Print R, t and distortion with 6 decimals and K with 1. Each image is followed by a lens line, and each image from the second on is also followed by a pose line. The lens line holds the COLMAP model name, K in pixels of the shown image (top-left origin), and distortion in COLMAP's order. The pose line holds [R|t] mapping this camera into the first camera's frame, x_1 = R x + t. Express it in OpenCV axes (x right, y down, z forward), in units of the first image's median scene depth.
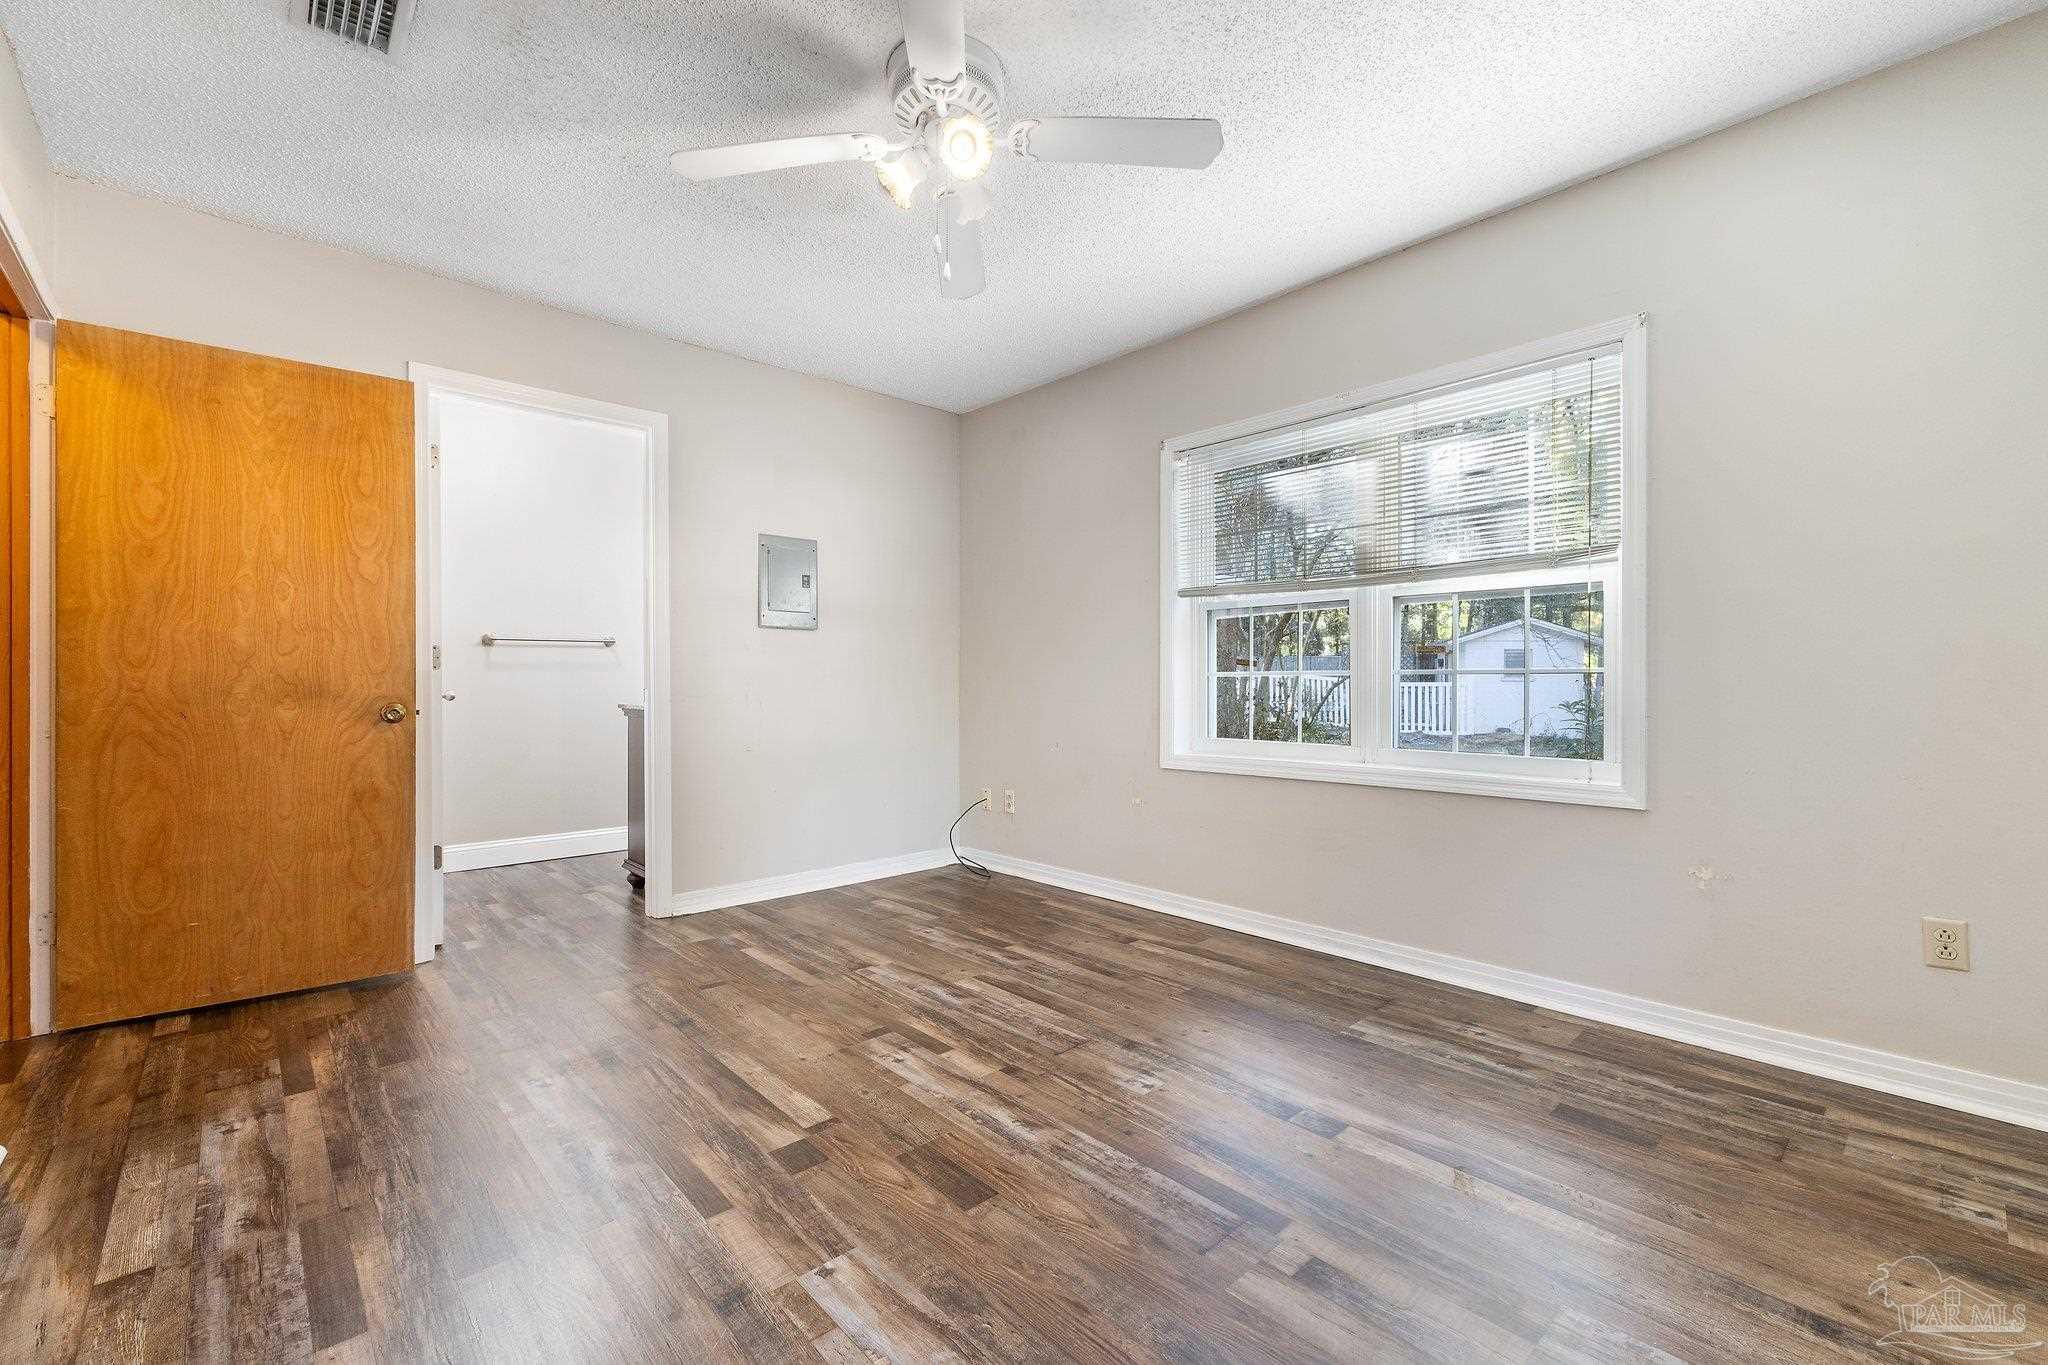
lens RADIAL K [[859.3, 0, 1024.0], [0, 859.3, 682.5], [0, 0, 1]] dist [0.002403, -0.000013]
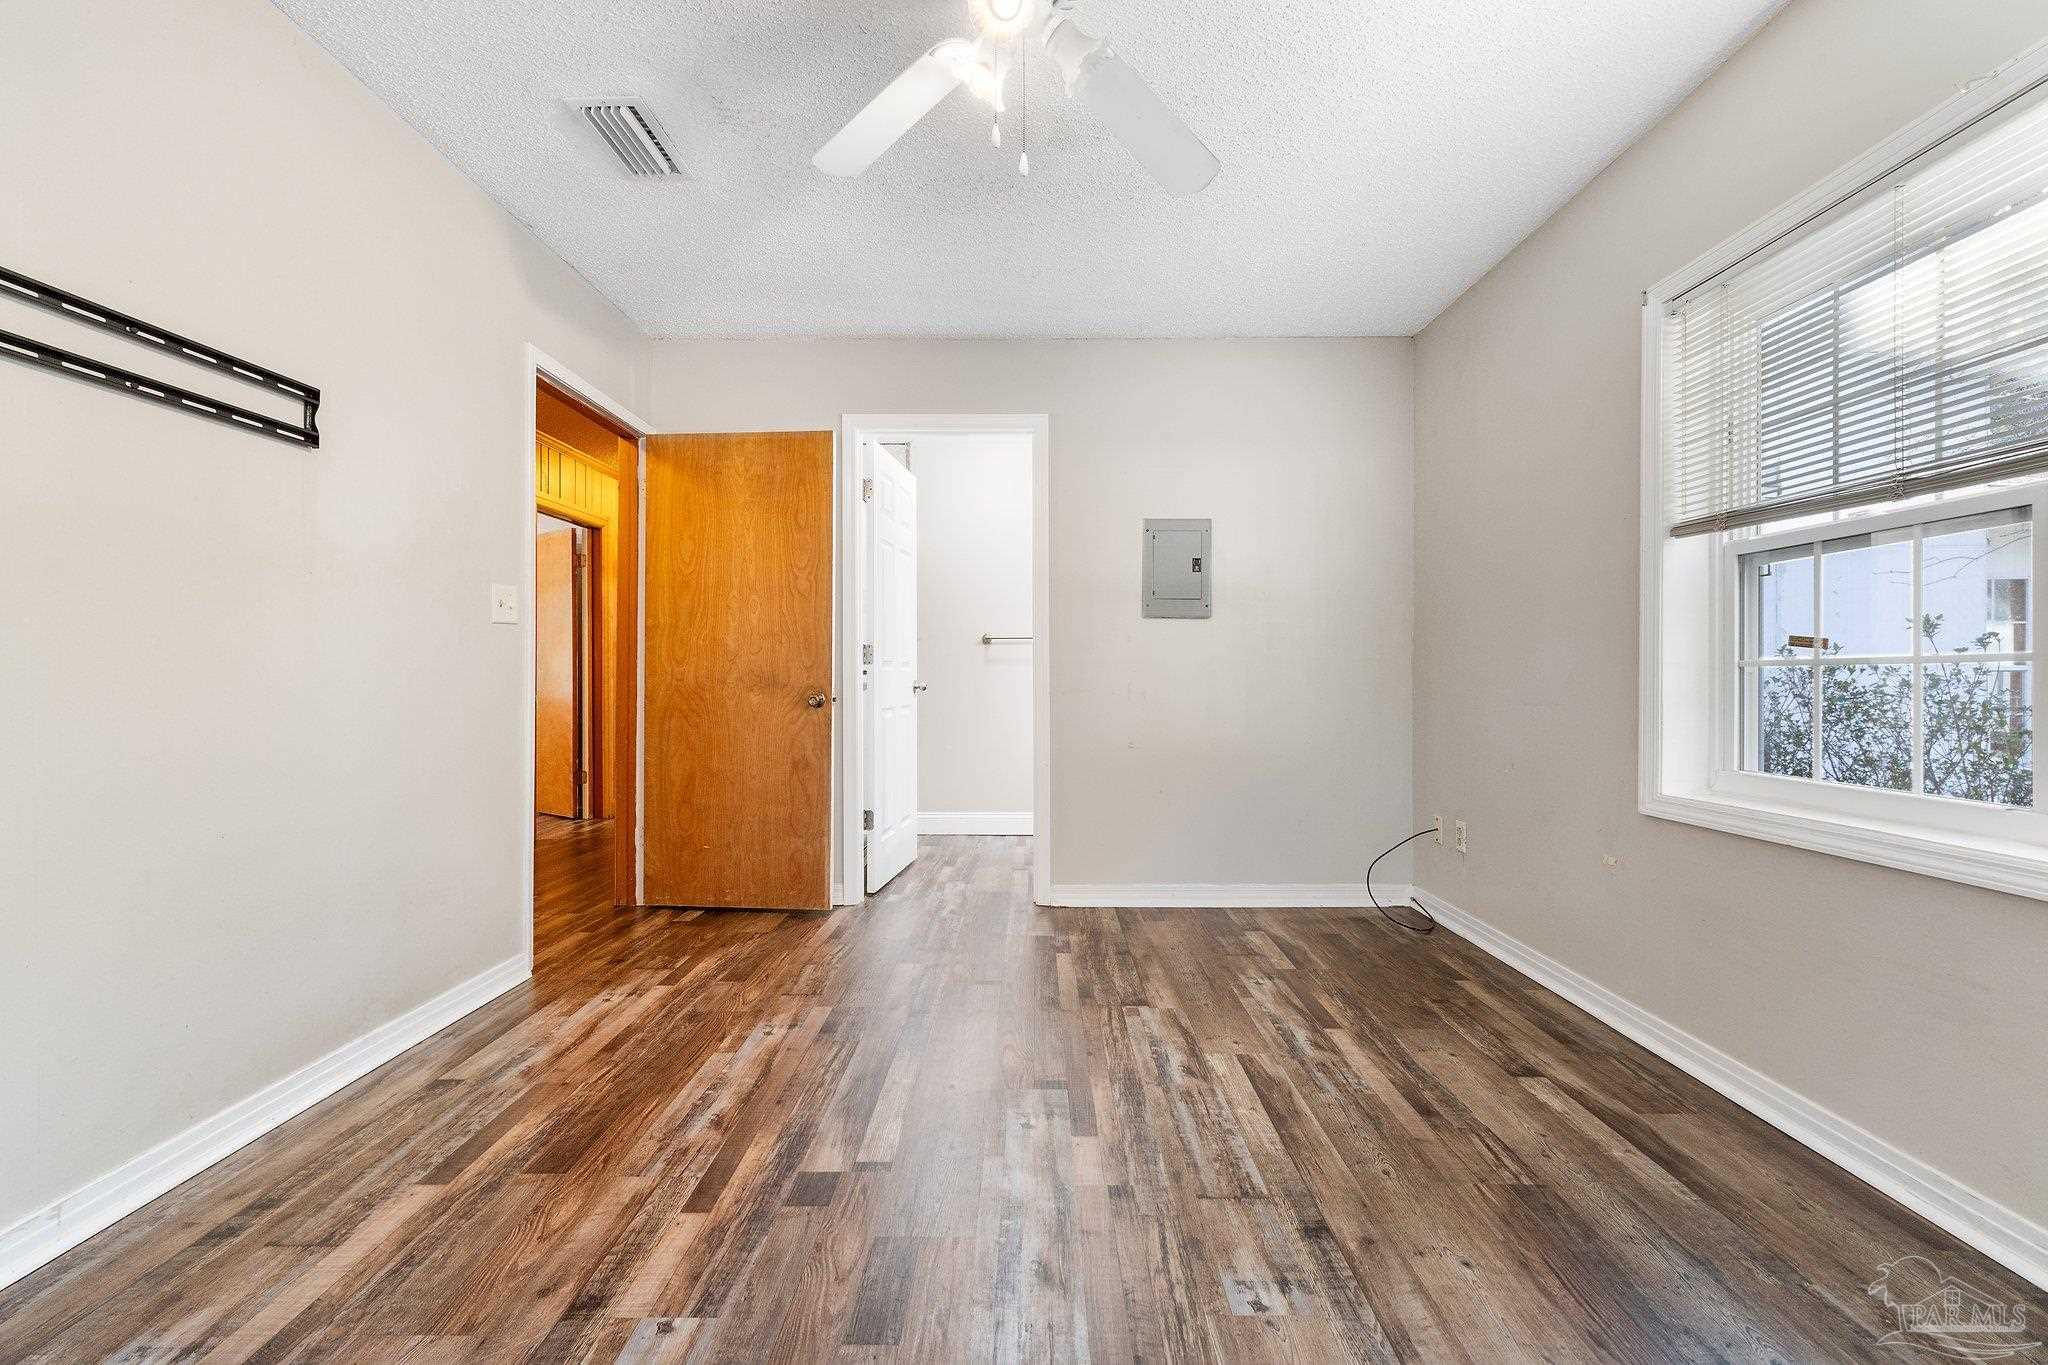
lens RADIAL K [[856.7, 0, 1024.3], [0, 856.7, 675.2], [0, 0, 1]] dist [0.003025, -0.000089]
pose [[0.728302, 0.001294, -0.685255, 0.336185], [-0.002507, 0.999997, -0.000776, 0.000225], [0.685252, 0.002283, 0.728303, 0.305510]]
